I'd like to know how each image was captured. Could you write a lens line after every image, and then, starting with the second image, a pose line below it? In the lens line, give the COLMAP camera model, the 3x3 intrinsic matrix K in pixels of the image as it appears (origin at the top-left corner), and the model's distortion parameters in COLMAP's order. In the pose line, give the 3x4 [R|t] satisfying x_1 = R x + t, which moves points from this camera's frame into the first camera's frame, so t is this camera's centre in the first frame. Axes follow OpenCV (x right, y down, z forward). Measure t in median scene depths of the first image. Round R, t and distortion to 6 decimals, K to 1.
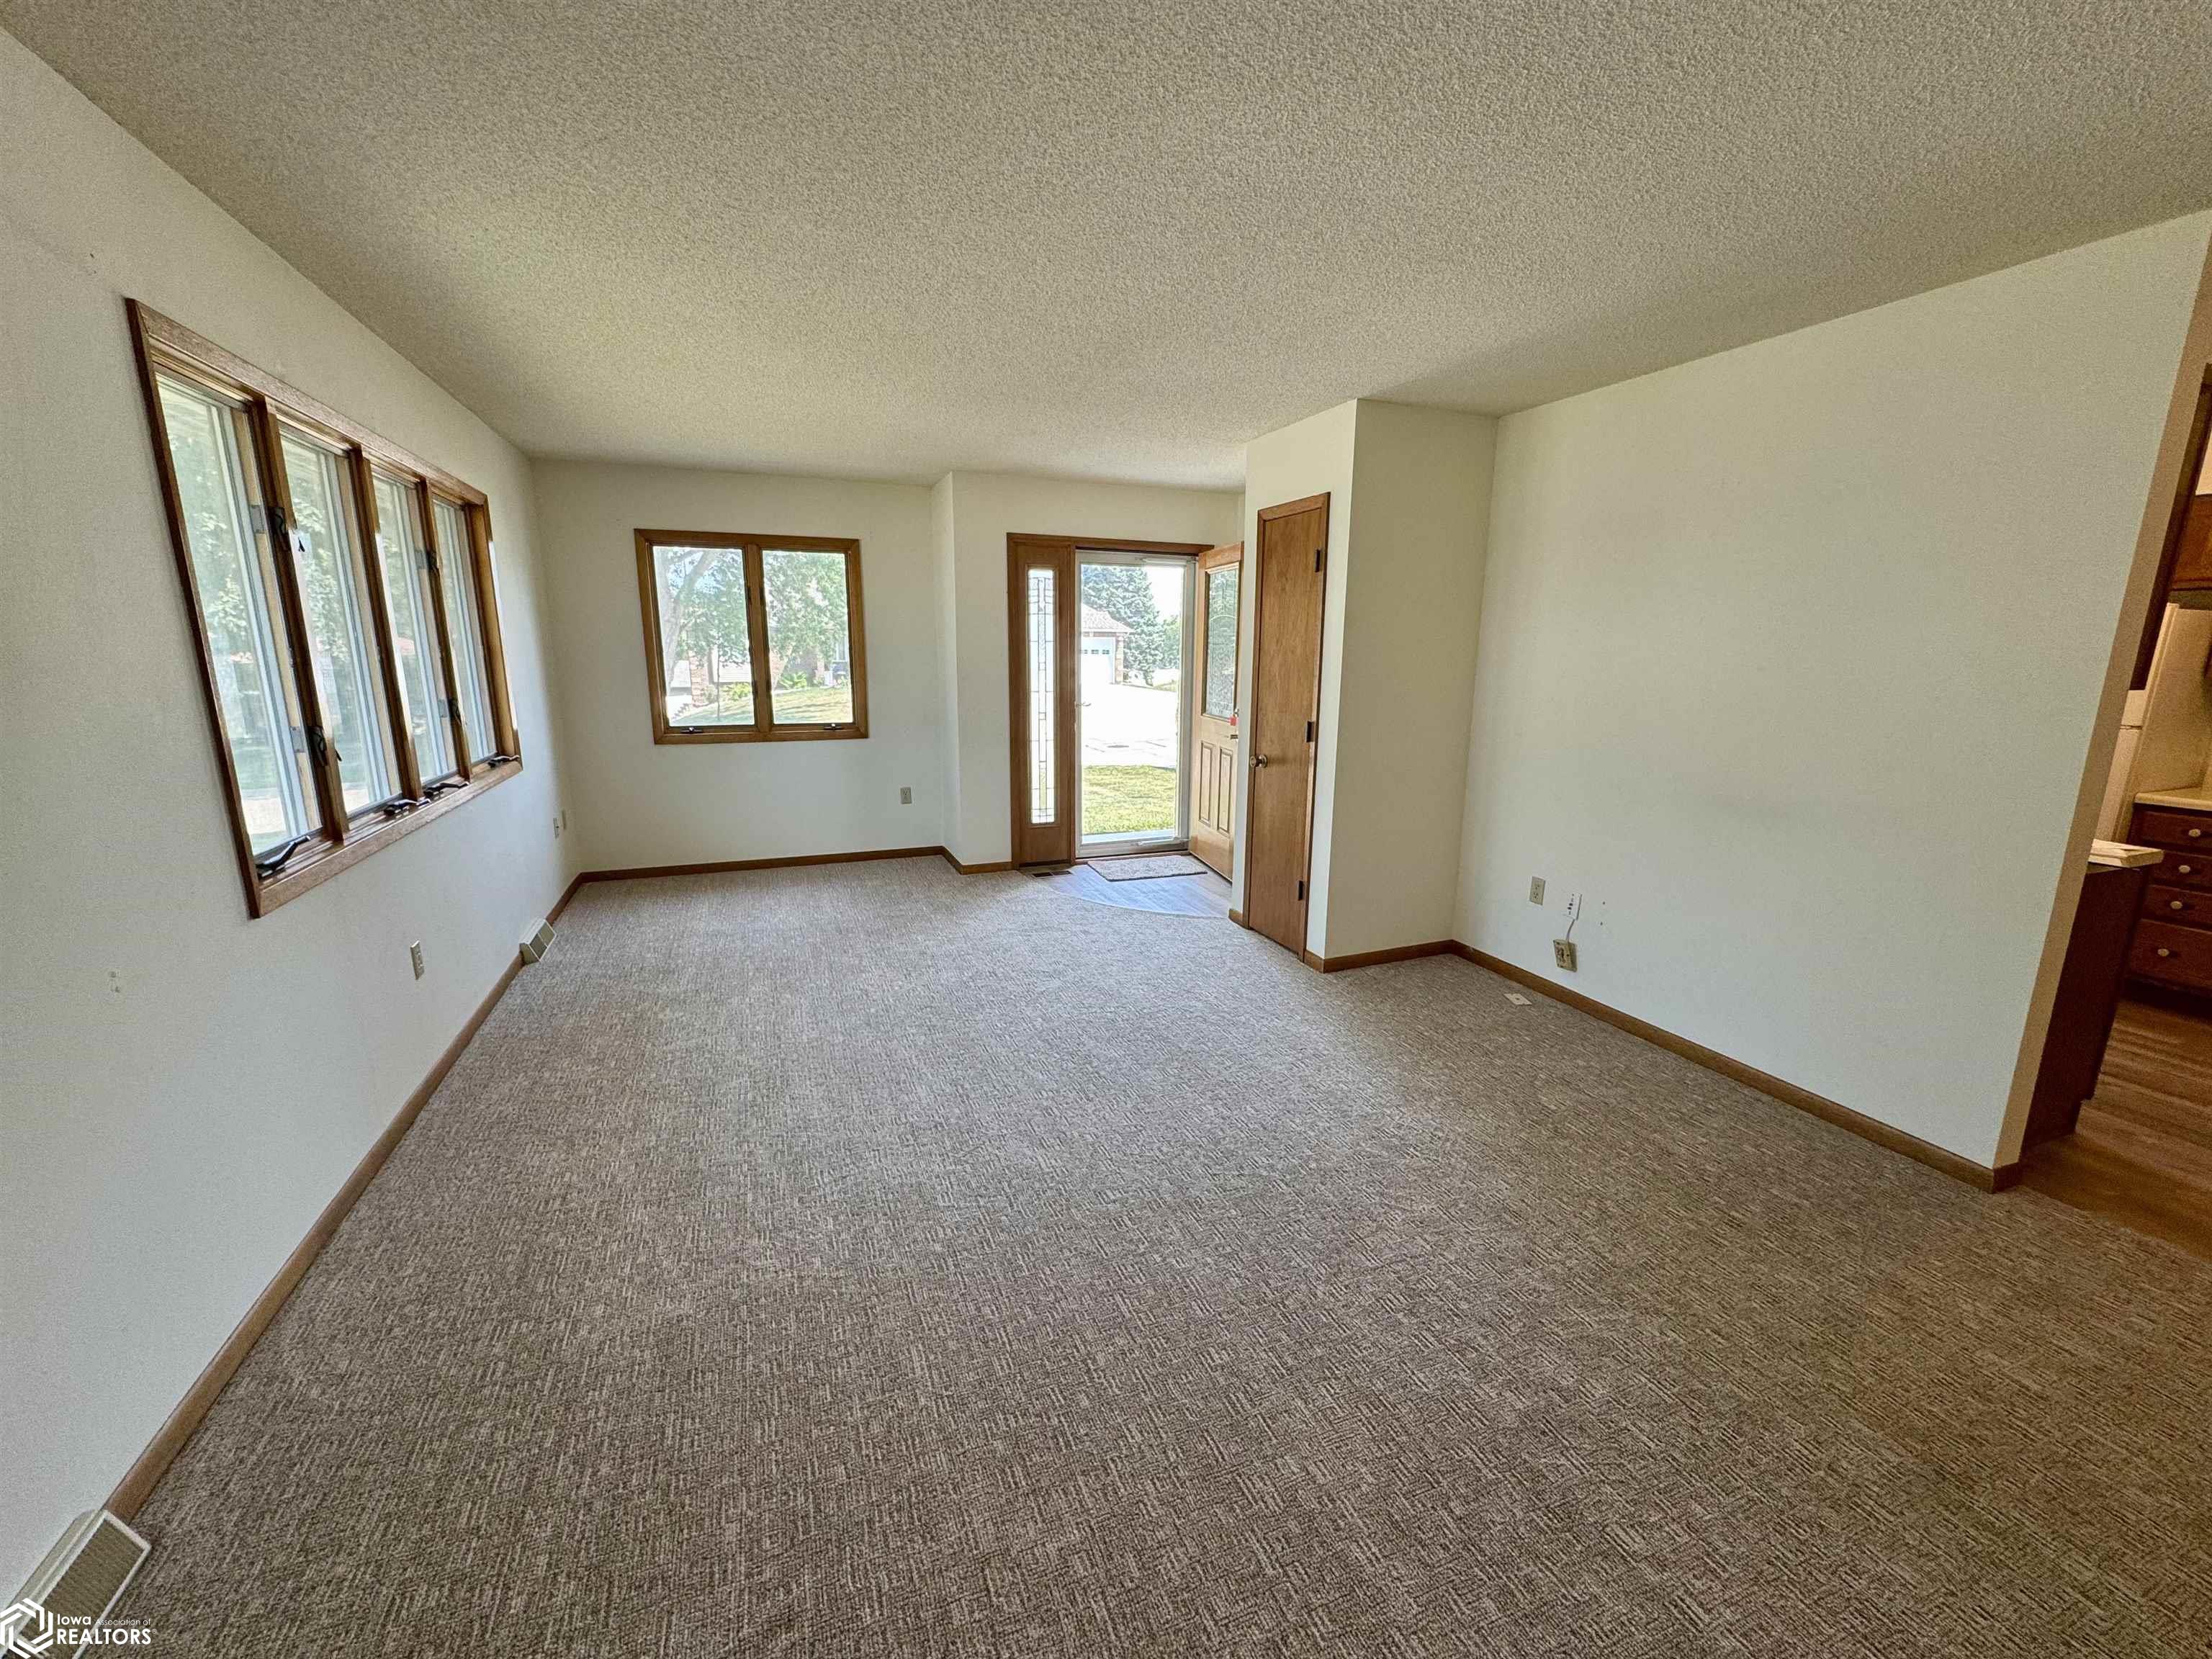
lens RADIAL K [[878.5, 0, 1098.9], [0, 878.5, 829.1], [0, 0, 1]] dist [-0.002400, 0.000872]
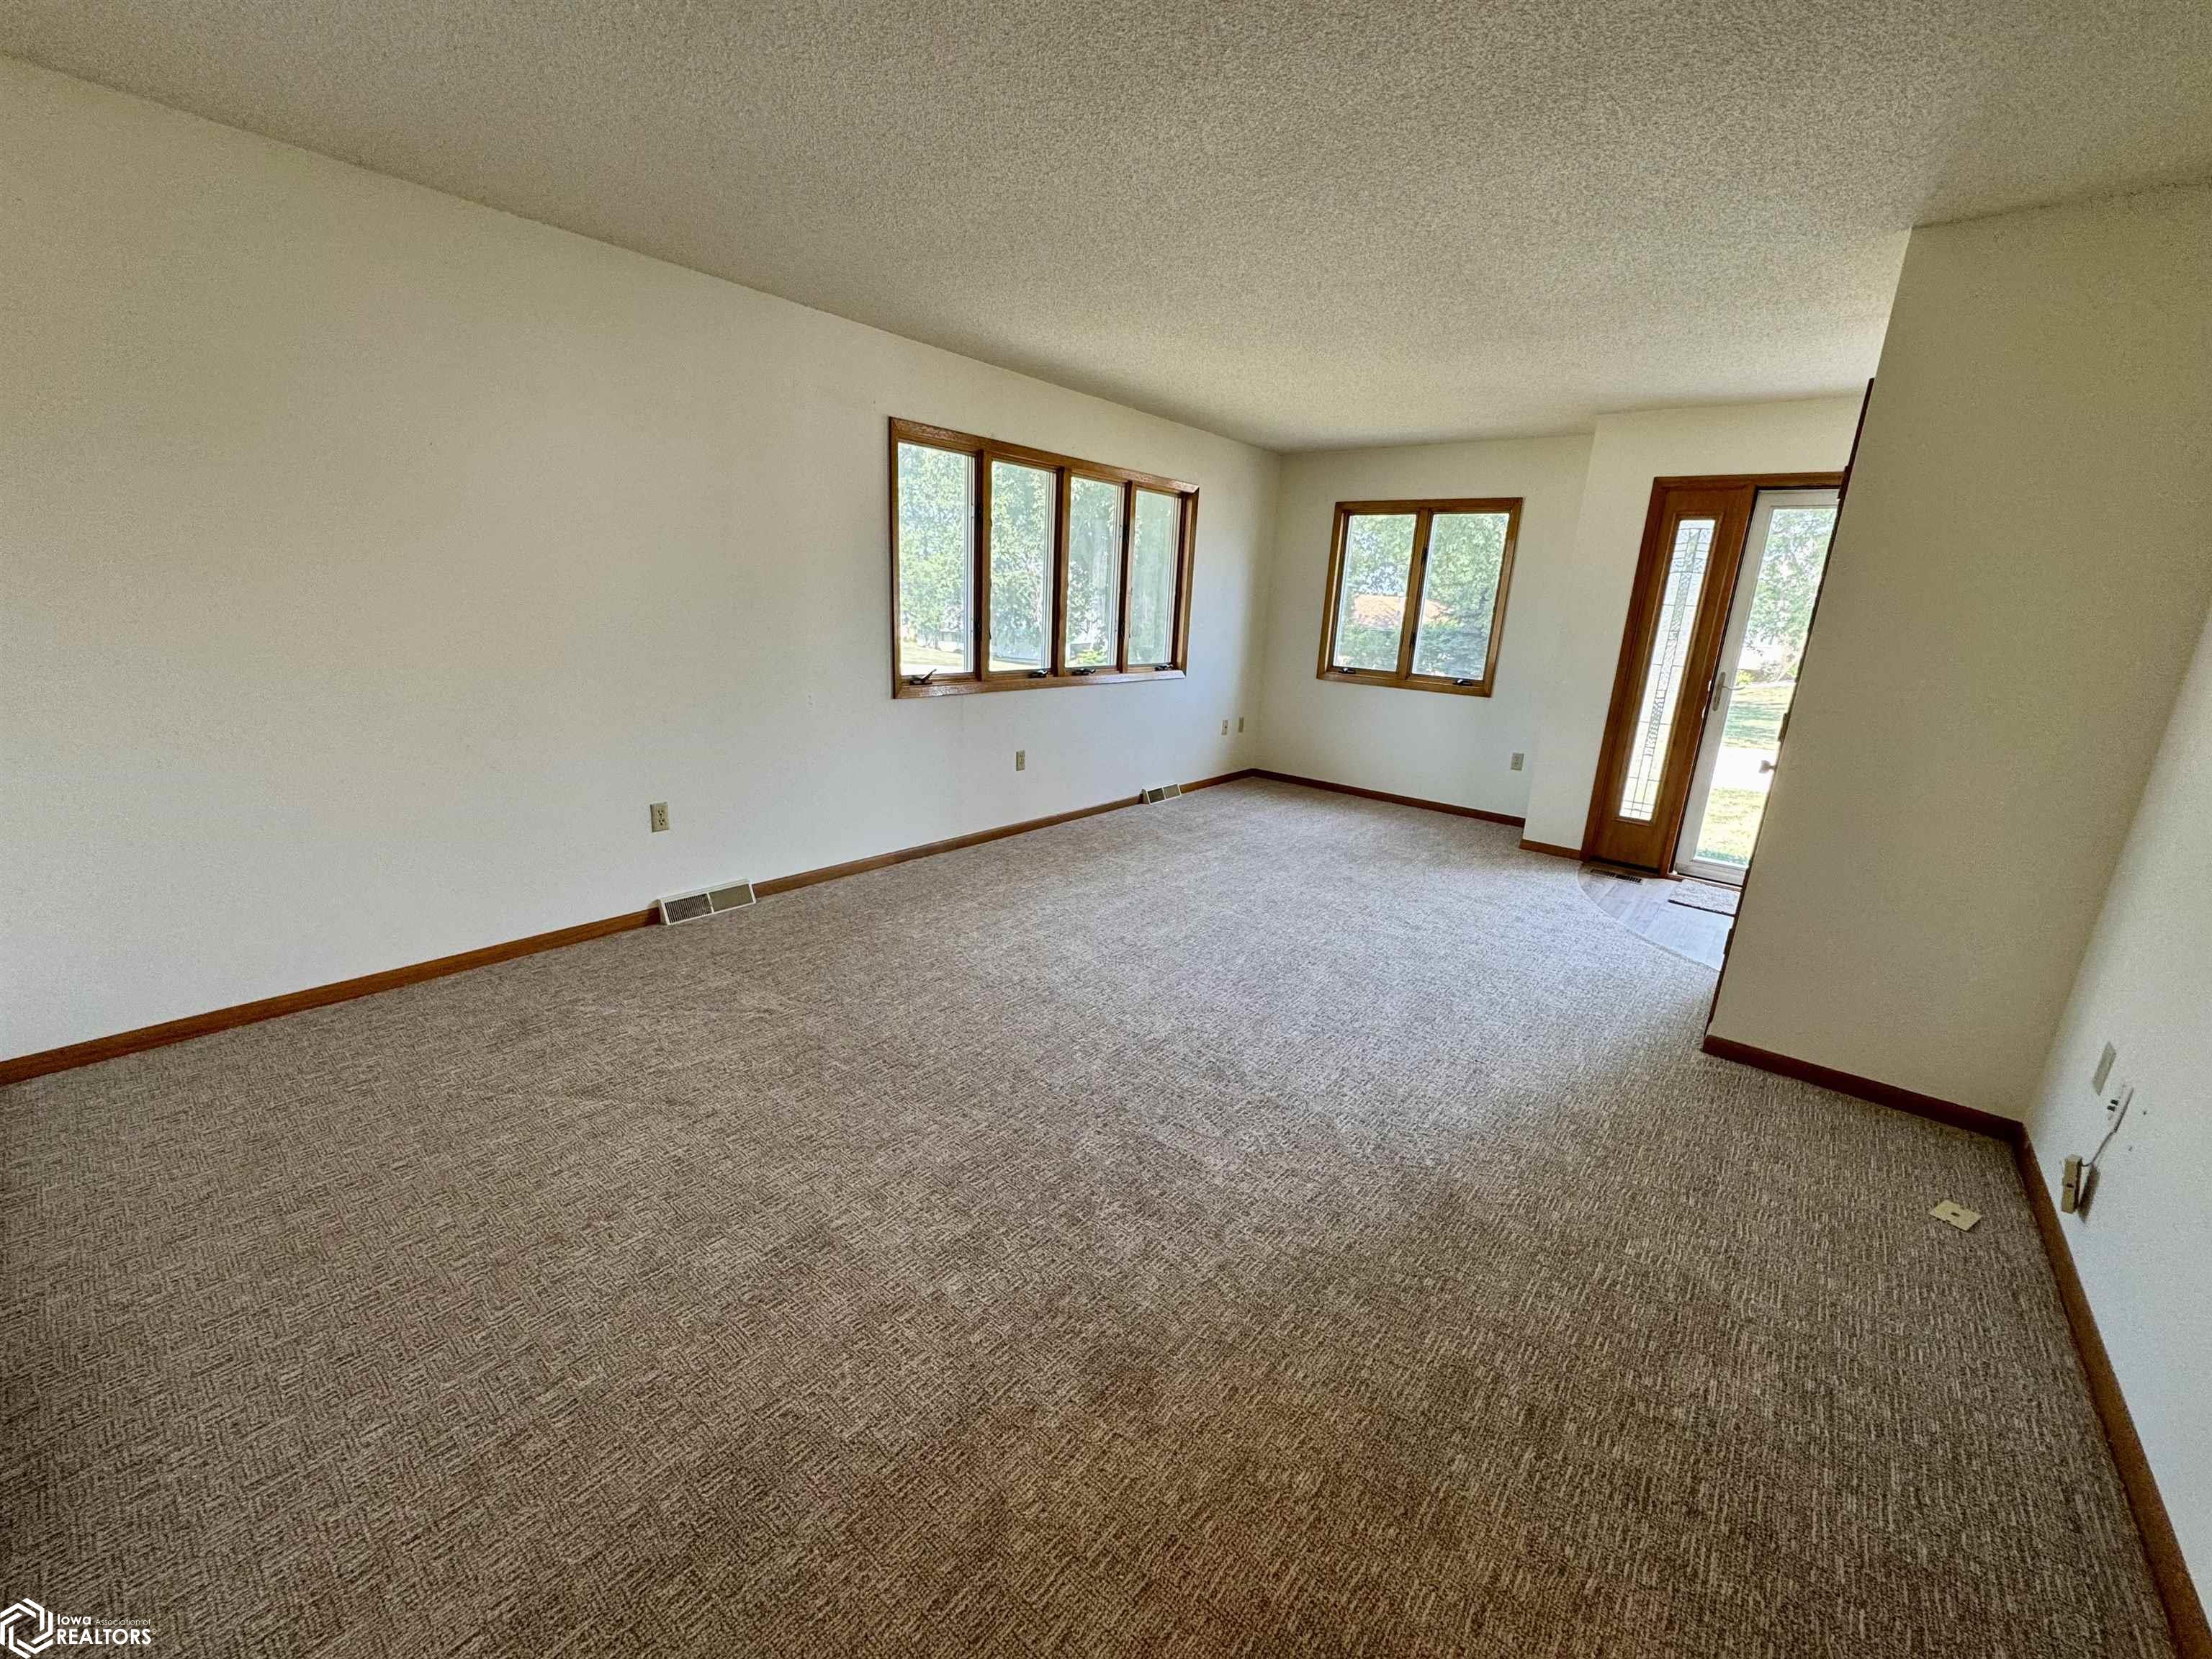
lens RADIAL K [[878.5, 0, 1105.8], [0, 878.5, 822.1], [0, 0, 1]] dist [-0.002400, 0.000872]
pose [[0.490553, 0.238443, -0.838154, 0.436884], [-0.224022, 0.964016, 0.143134, -0.011757], [0.842124, 0.117550, 0.526317, 0.123634]]
